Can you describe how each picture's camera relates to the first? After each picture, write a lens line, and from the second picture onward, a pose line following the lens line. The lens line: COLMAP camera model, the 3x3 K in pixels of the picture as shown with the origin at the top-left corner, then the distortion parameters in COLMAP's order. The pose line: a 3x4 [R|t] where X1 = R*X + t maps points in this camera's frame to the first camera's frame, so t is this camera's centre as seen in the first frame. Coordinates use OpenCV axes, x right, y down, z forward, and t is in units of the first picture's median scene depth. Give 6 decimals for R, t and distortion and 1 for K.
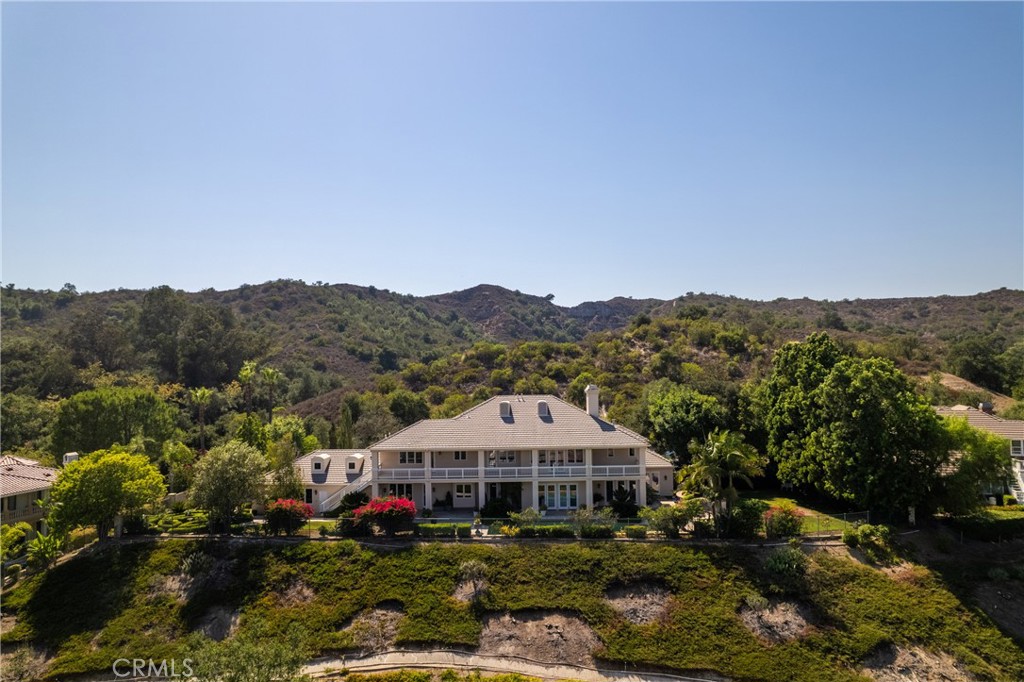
lens RADIAL K [[656.9, 0, 512.0], [0, 656.9, 341.0], [0, 0, 1]] dist [-0.092854, 0.086862]
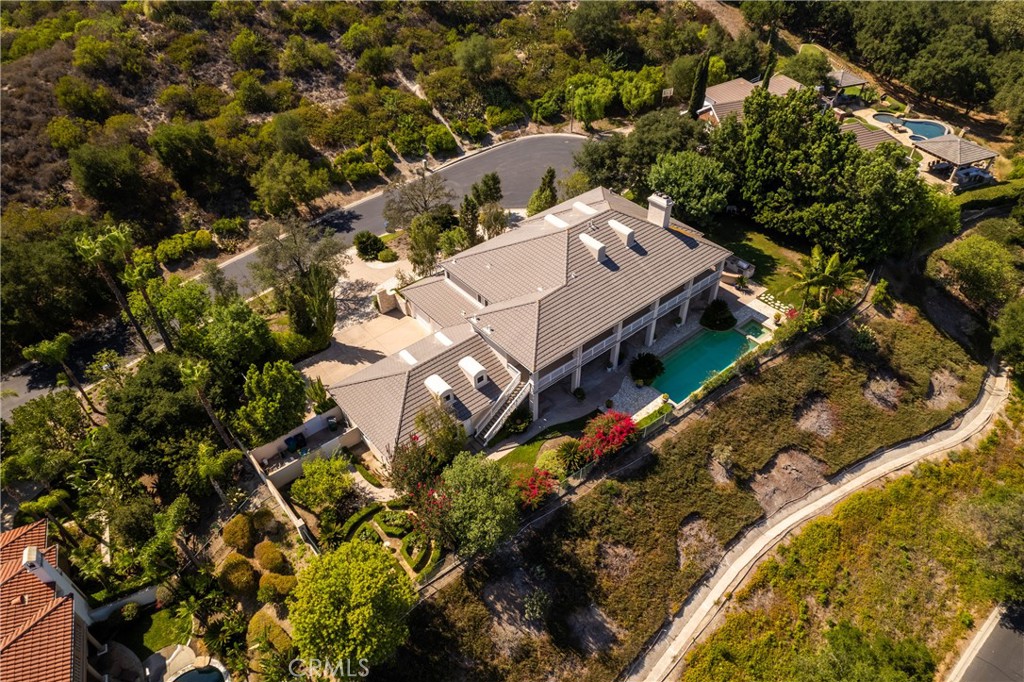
lens RADIAL K [[656.9, 0, 512.0], [0, 656.9, 341.0], [0, 0, 1]] dist [-0.092854, 0.086862]
pose [[0.757516, -0.421765, 0.498281, -0.772970], [-0.032406, 0.738044, 0.673974, -0.519227], [-0.652012, -0.526693, 0.545413, 0.675284]]
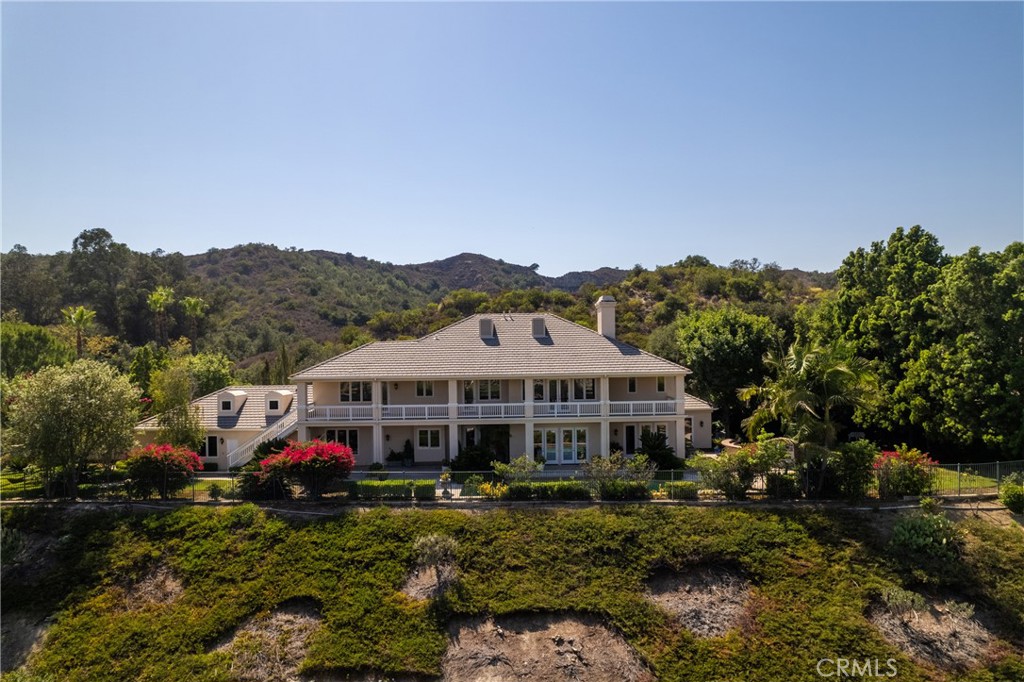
lens RADIAL K [[656.9, 0, 512.0], [0, 656.9, 341.0], [0, 0, 1]] dist [-0.092854, 0.086862]
pose [[0.999666, 0.001500, 0.025786, -0.001819], [-0.002372, 0.999424, 0.033842, 0.120316], [-0.025720, -0.033892, 0.999095, 0.349198]]
